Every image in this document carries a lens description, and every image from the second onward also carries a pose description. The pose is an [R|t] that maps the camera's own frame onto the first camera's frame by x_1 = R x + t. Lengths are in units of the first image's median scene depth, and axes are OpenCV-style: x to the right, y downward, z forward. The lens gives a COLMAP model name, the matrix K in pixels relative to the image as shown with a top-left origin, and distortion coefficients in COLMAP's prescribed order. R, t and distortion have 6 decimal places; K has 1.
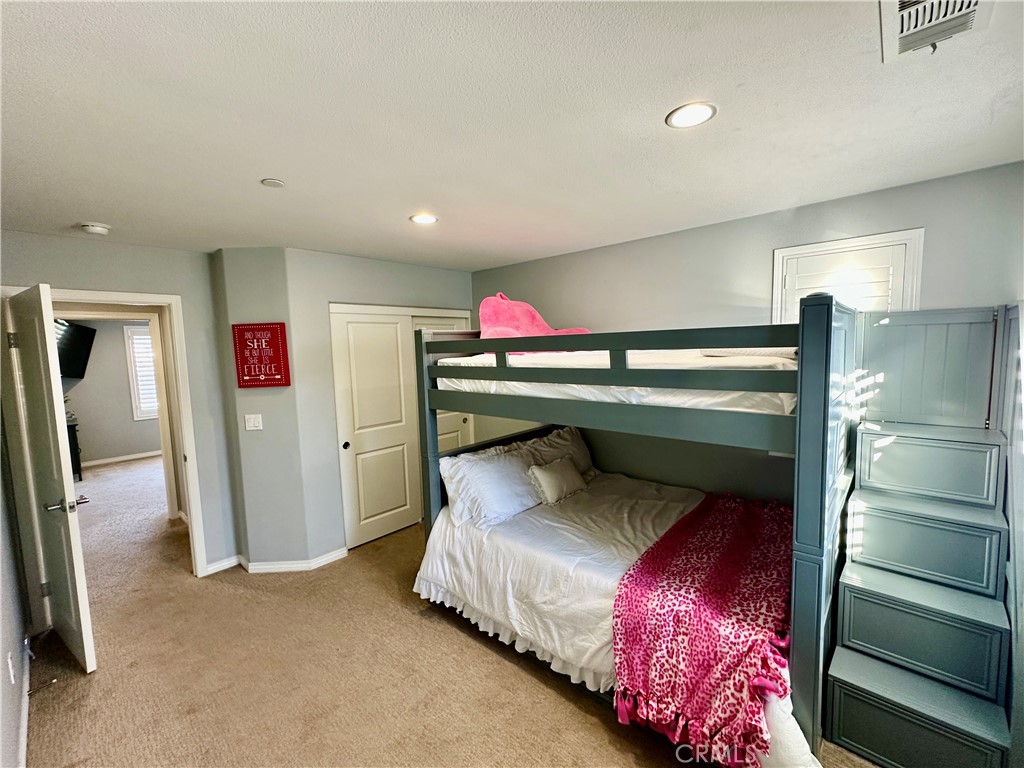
lens RADIAL K [[427.9, 0, 511.7], [0, 427.9, 388.0], [0, 0, 1]] dist [0.000798, 0.000640]
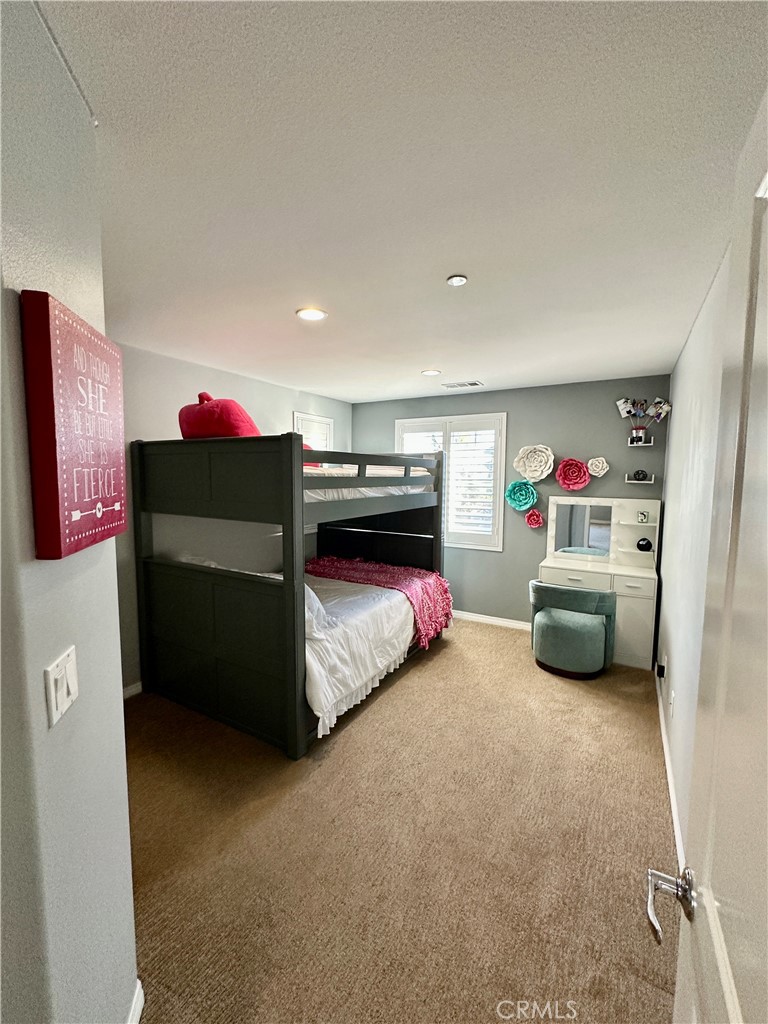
lens RADIAL K [[427.9, 0, 382.5], [0, 427.9, 512.8], [0, 0, 1]] dist [0.000798, 0.000640]
pose [[-0.194251, -0.089747, 0.976838, -1.225443], [0.062401, 0.992659, 0.103610, -0.067114], [-0.978965, 0.081082, -0.187224, 1.159590]]
